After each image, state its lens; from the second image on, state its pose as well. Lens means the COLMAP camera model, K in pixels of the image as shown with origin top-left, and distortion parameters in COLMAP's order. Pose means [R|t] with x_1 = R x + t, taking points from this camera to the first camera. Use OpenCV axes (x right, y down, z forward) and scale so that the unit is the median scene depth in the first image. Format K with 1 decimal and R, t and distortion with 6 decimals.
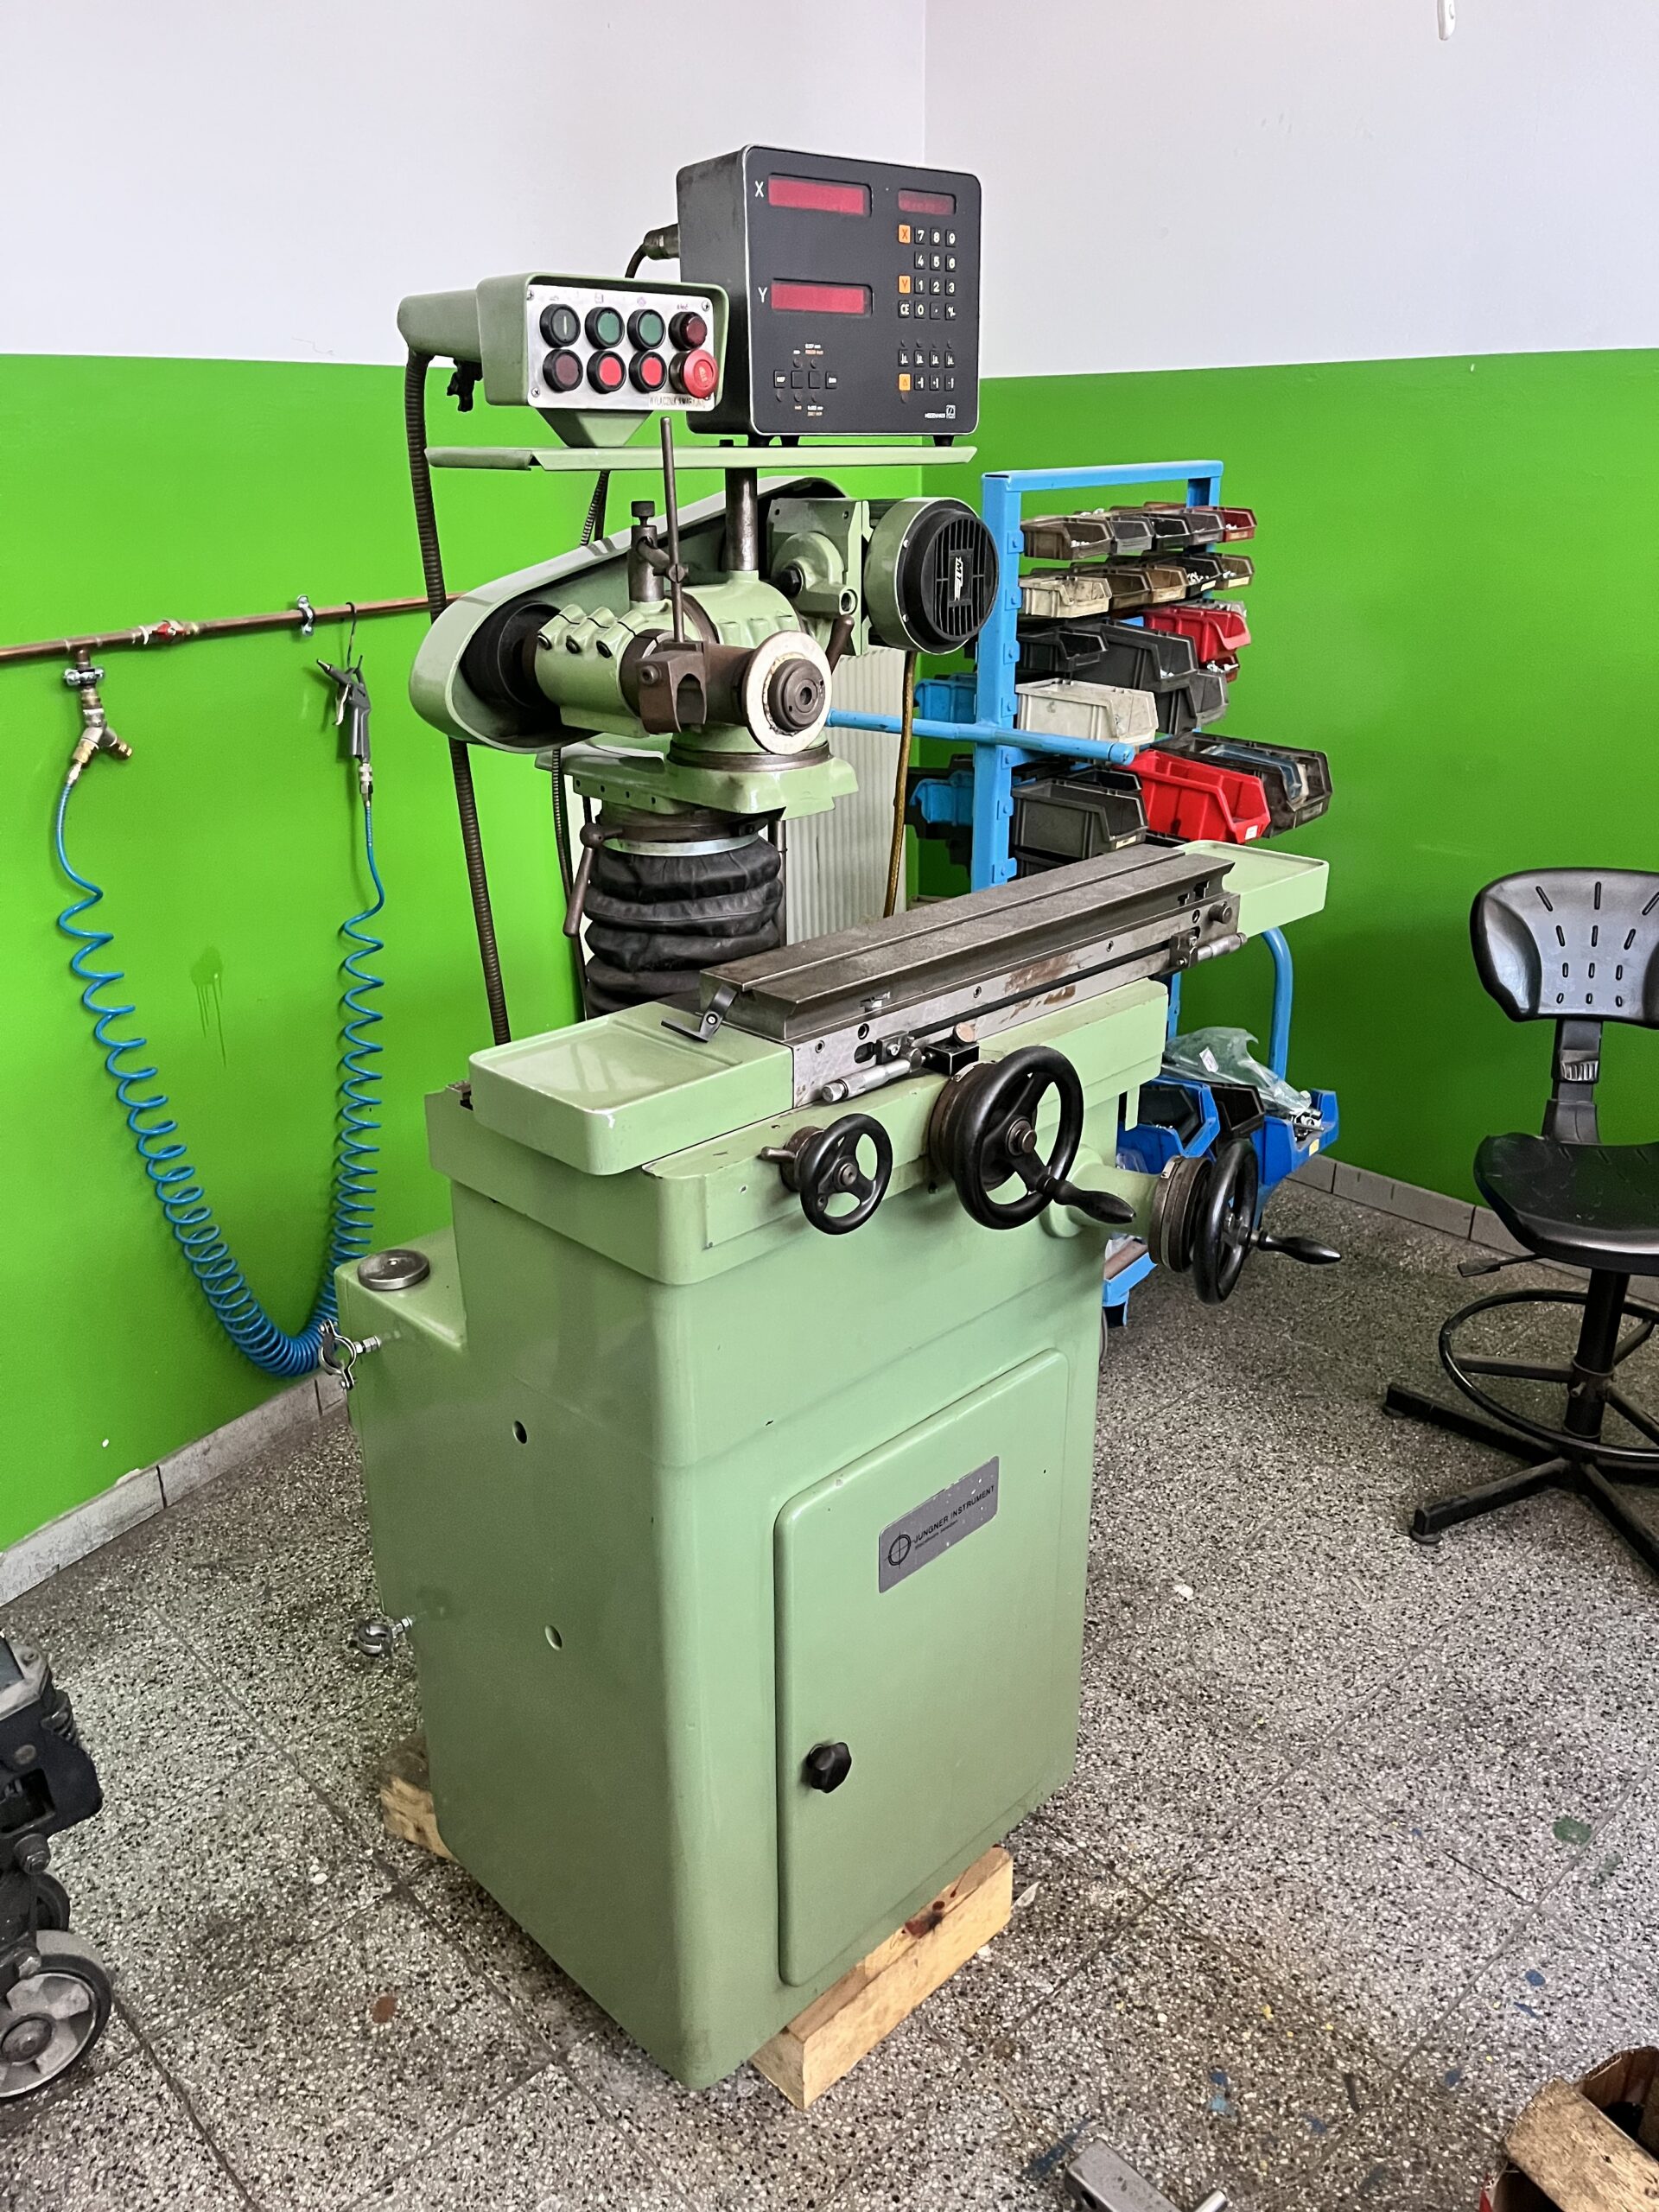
lens RADIAL K [[1691.2, 0, 815.3], [0, 1691.2, 1068.3], [0, 0, 1]] dist [0.065764, -0.095740]
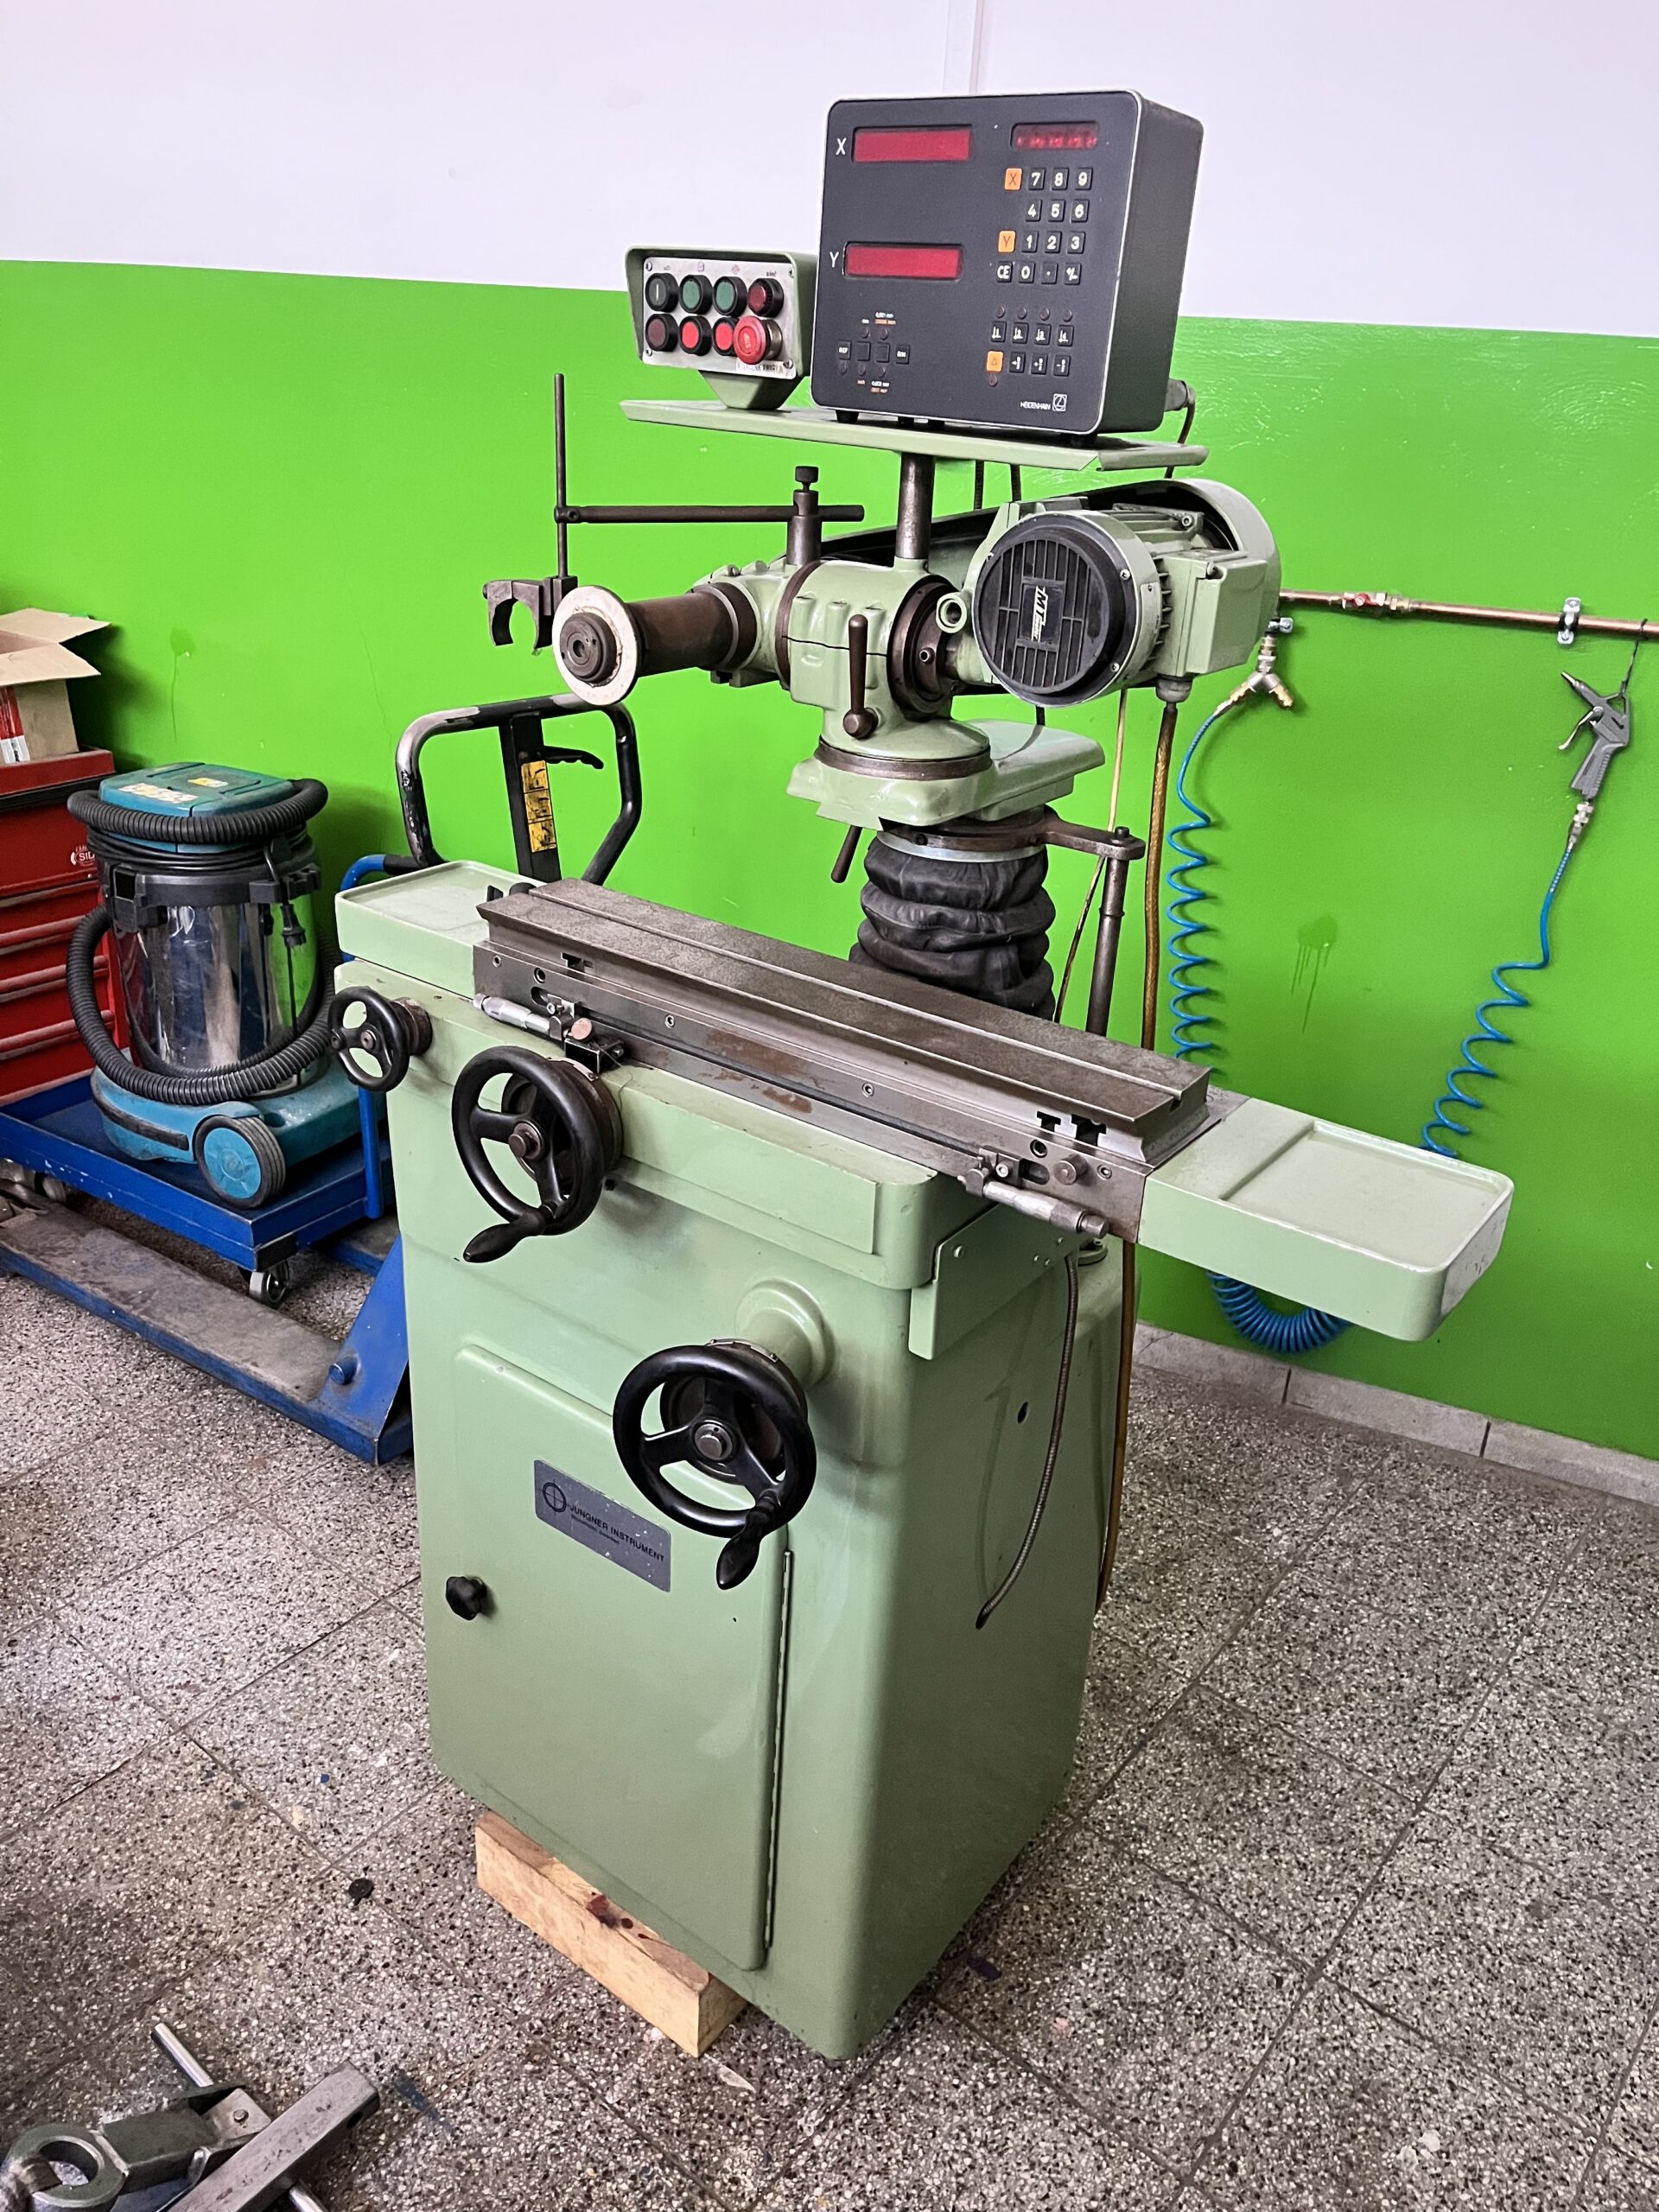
lens RADIAL K [[1691.2, 0, 820.1], [0, 1691.2, 1044.6], [0, 0, 1]] dist [0.065764, -0.095740]
pose [[0.141270, 0.398176, -0.906366, 0.811694], [-0.397440, 0.861337, 0.316448, -0.306579], [0.906689, 0.315521, 0.279932, 0.708273]]
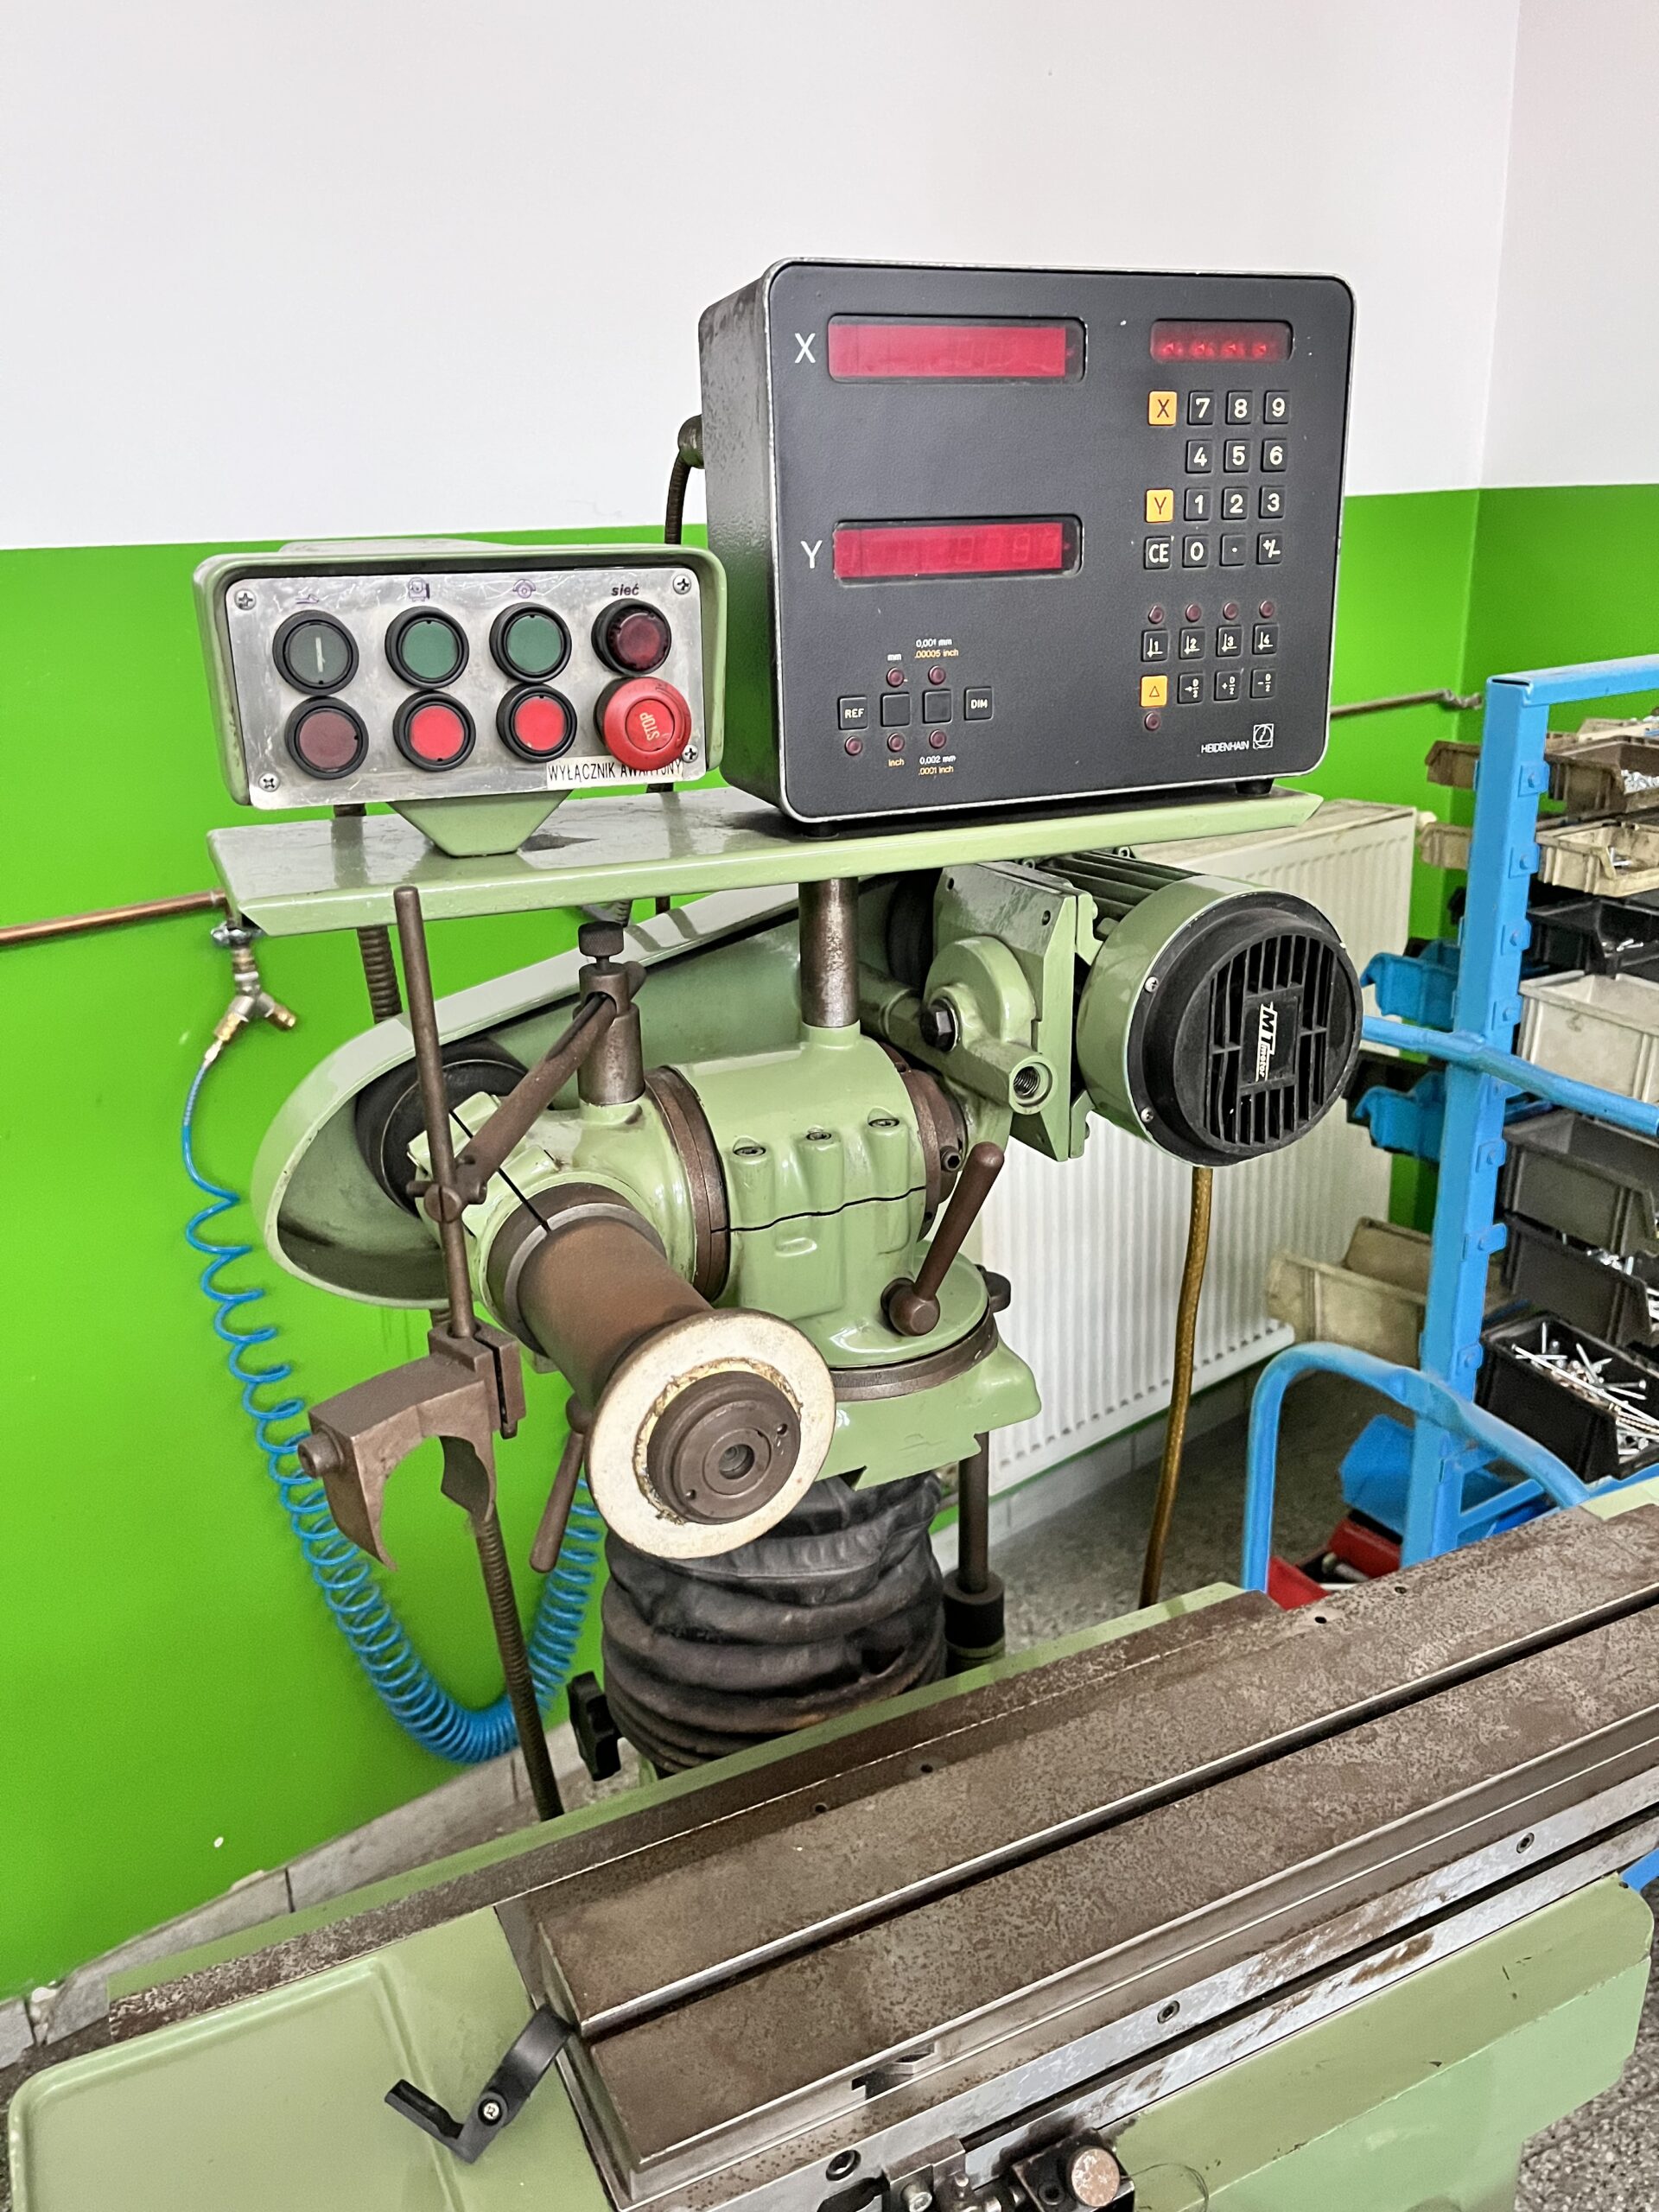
lens RADIAL K [[1691.2, 0, 797.2], [0, 1691.2, 1042.2], [0, 0, 1]] dist [0.065764, -0.095740]
pose [[0.942055, 0.086890, -0.324009, 0.110498], [-0.101642, 0.994403, -0.028853, -0.243890], [0.319688, 0.060114, 0.945614, 0.443981]]
